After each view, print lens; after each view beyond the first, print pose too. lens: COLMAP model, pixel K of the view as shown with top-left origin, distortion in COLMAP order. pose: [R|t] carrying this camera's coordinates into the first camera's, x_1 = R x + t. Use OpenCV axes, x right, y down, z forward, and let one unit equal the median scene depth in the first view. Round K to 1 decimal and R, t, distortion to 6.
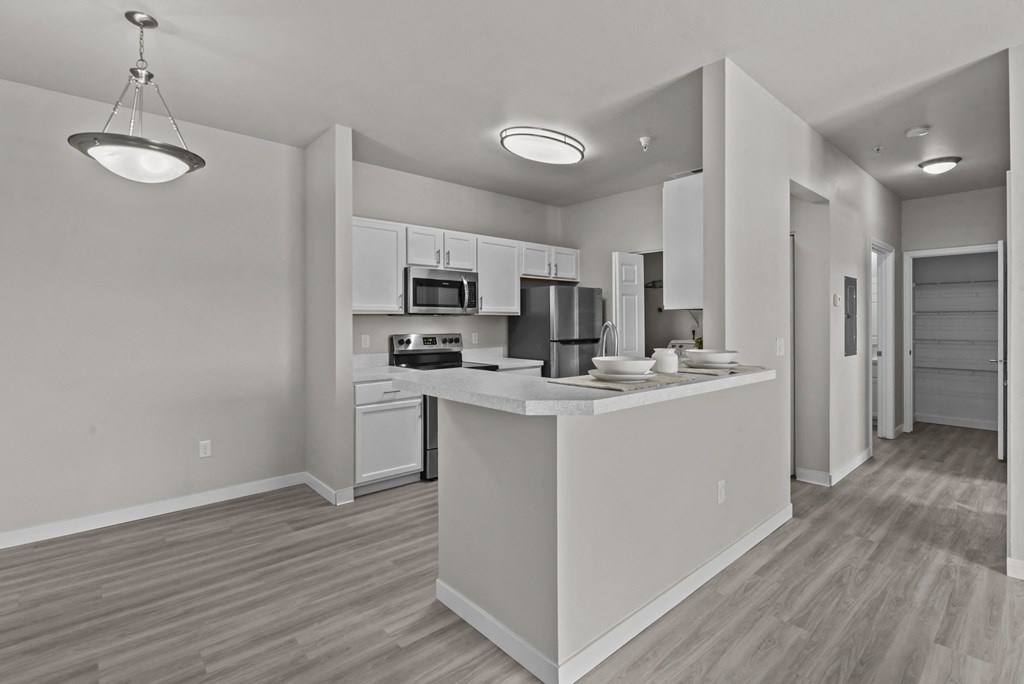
lens RADIAL K [[483.8, 0, 523.0], [0, 483.8, 324.6], [0, 0, 1]] dist [-0.000375, -0.000108]
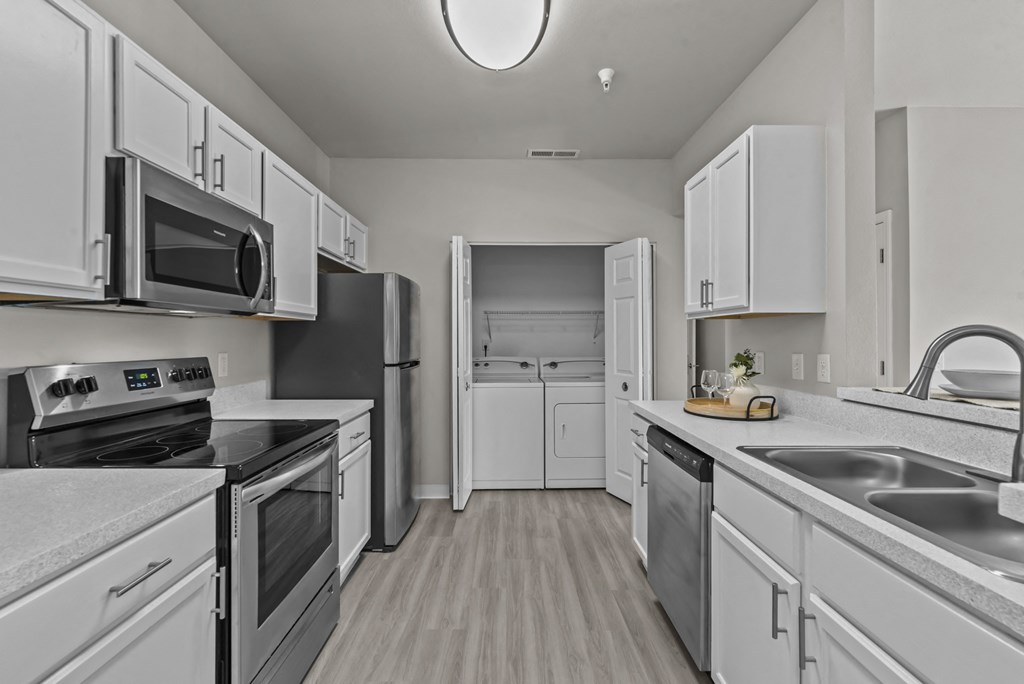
lens RADIAL K [[442.1, 0, 513.1], [0, 442.1, 335.2], [0, 0, 1]] dist [0.003940, -0.000920]
pose [[0.665008, 0.006373, 0.746809, -0.260526], [0.005033, 0.999903, -0.013015, 0.005394], [-0.746820, 0.012414, 0.664911, 0.552245]]
